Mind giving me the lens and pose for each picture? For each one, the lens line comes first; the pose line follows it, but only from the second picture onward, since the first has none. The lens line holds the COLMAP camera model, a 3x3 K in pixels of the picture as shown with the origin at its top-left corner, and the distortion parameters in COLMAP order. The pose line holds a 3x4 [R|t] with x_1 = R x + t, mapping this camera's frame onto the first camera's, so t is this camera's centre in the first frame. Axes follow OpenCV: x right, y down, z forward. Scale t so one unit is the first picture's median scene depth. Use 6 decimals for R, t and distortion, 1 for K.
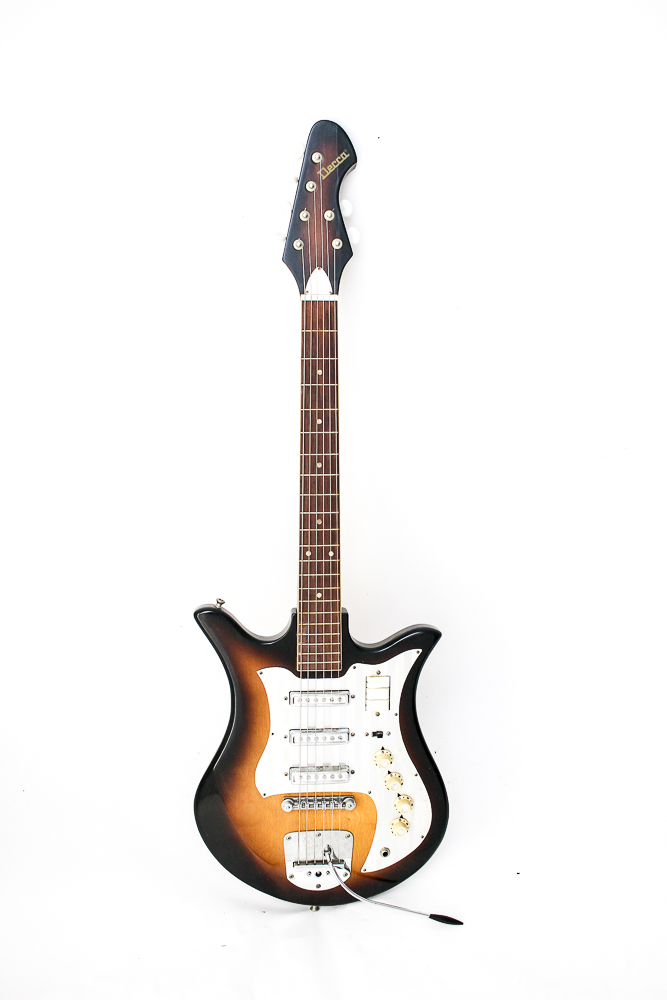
lens RADIAL K [[1182.0, 0, 333.2], [0, 1182.0, 494.5], [0, 0, 1]] dist [-0.105703, 0.000000]
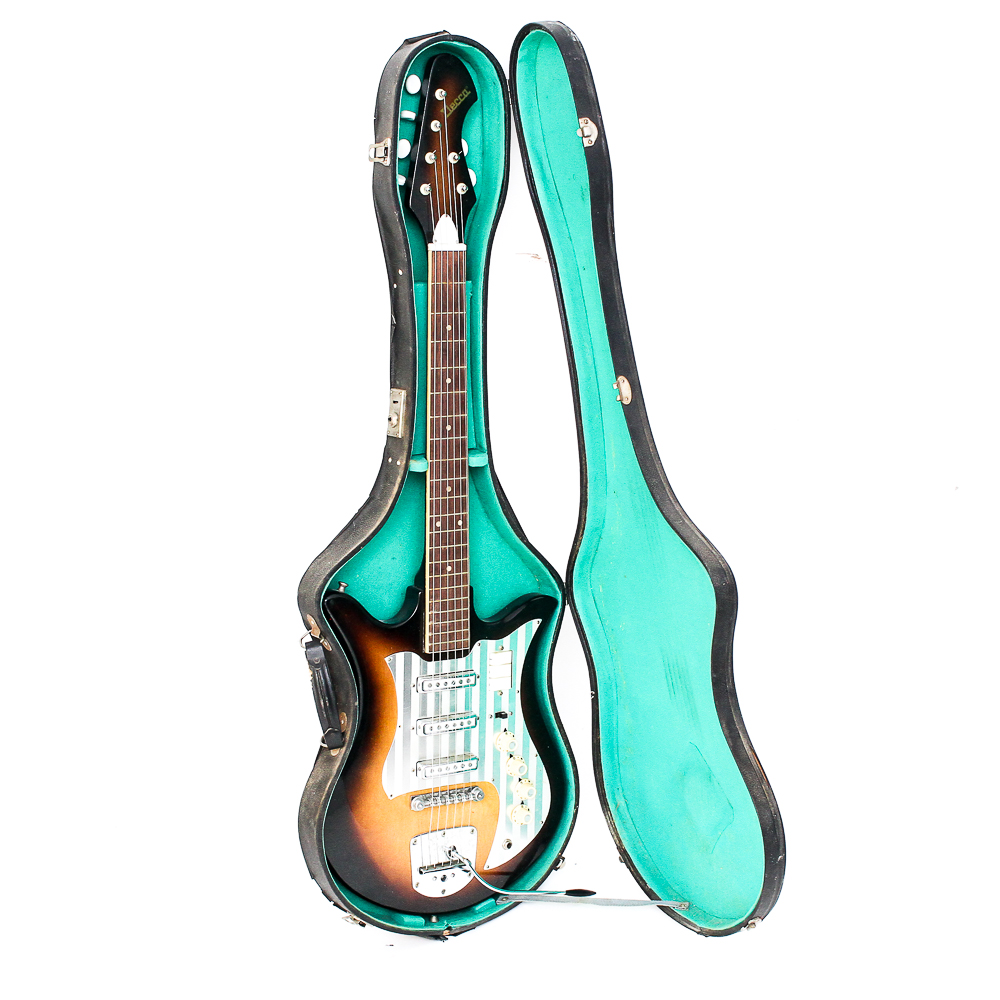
lens RADIAL K [[2051.8, 0, 500.0], [0, 2051.8, 491.9], [0, 0, 1]] dist [-0.093392, 0.000000]
pose [[0.891785, -0.057814, 0.448750, -0.692423], [0.047175, 0.998278, 0.034862, -0.028435], [-0.449993, -0.009919, 0.892977, -0.448004]]
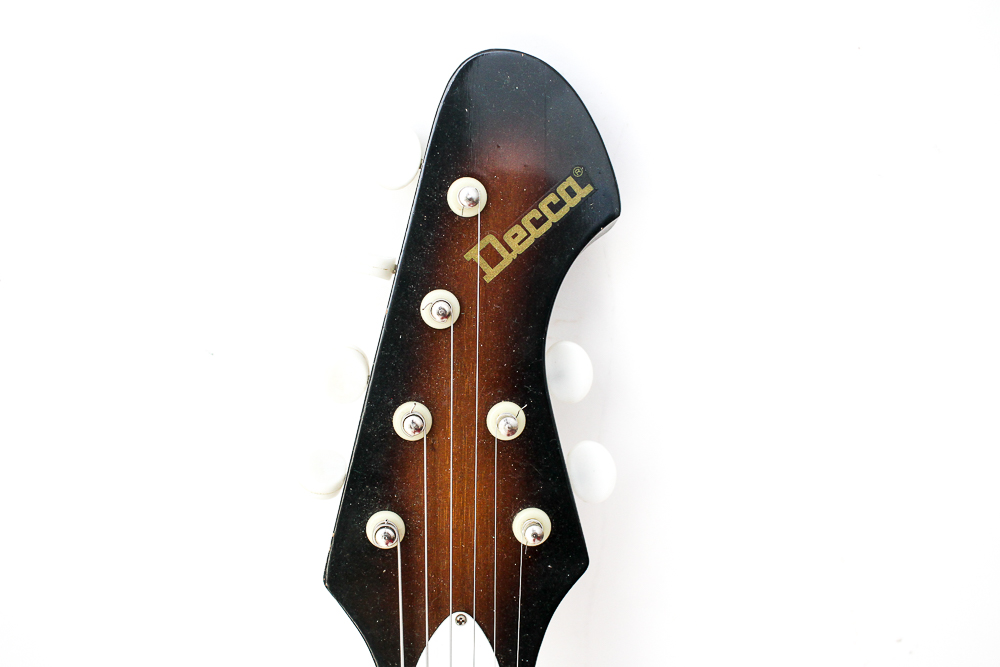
lens RADIAL K [[1182.0, 0, 501.7], [0, 1182.0, 335.9], [0, 0, 1]] dist [-0.105703, 0.000000]
pose [[0.999271, 0.036535, 0.011064, -0.007623], [-0.037339, 0.995745, 0.084248, -0.271622], [-0.007939, -0.084600, 0.996383, 0.720518]]
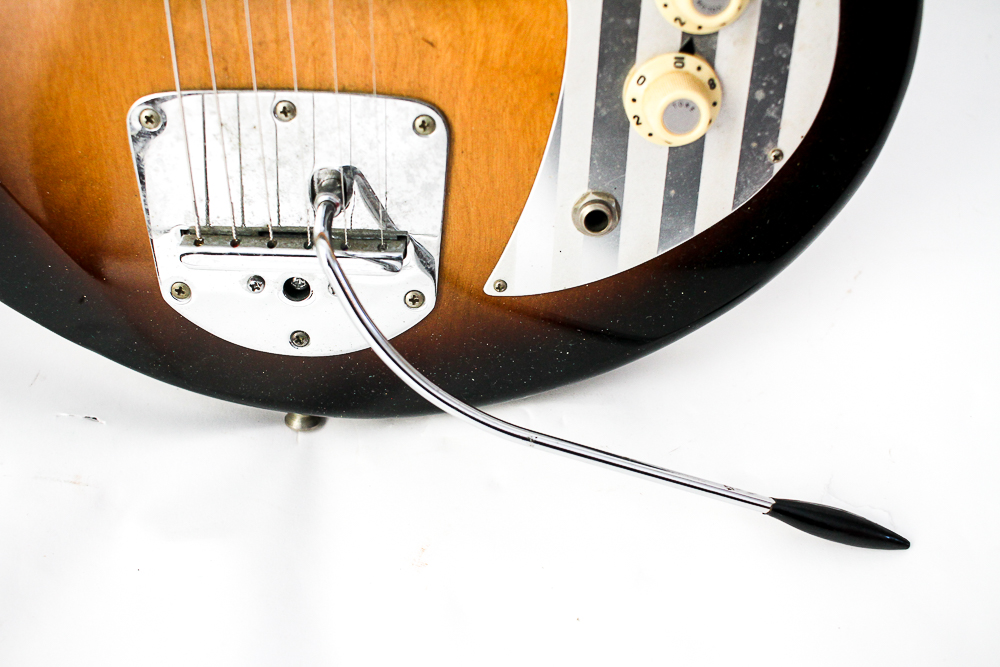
lens RADIAL K [[1182.0, 0, 507.9], [0, 1182.0, 376.5], [0, 0, 1]] dist [-0.105703, 0.000000]
pose [[0.993685, 0.079134, -0.079551, 0.049597], [-0.041295, 0.917114, 0.396481, 0.257394], [0.104333, -0.390692, 0.914590, 0.818154]]
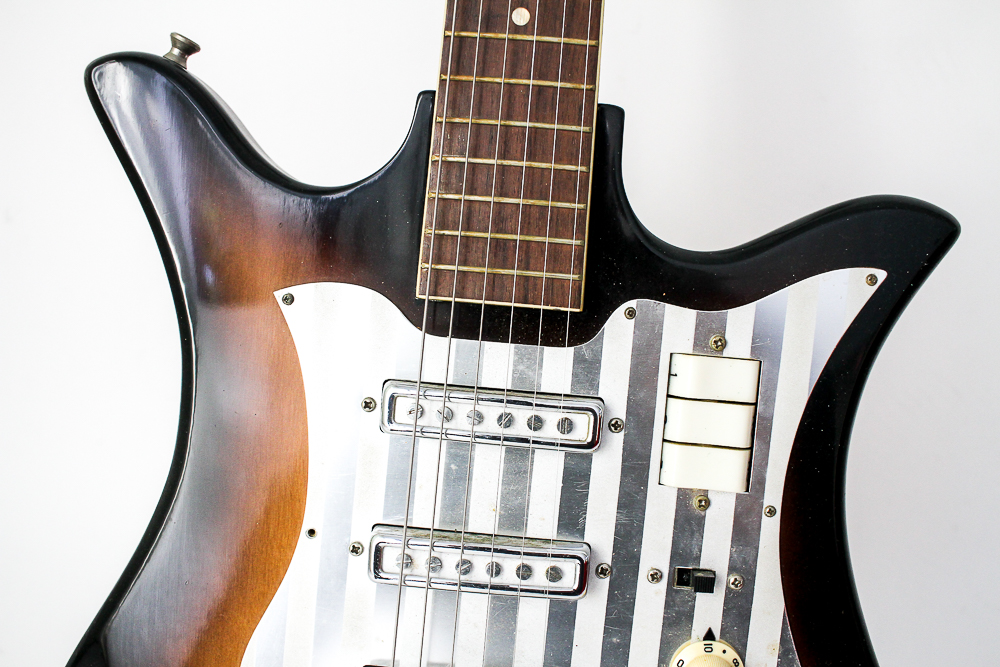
lens RADIAL K [[1182.0, 0, 497.7], [0, 1182.0, 333.3], [0, 0, 1]] dist [-0.105703, 0.000000]
pose [[0.987019, 0.087081, -0.134945, 0.025137], [-0.098893, 0.991594, -0.083439, 0.179228], [0.126545, 0.095701, 0.987334, 0.743149]]
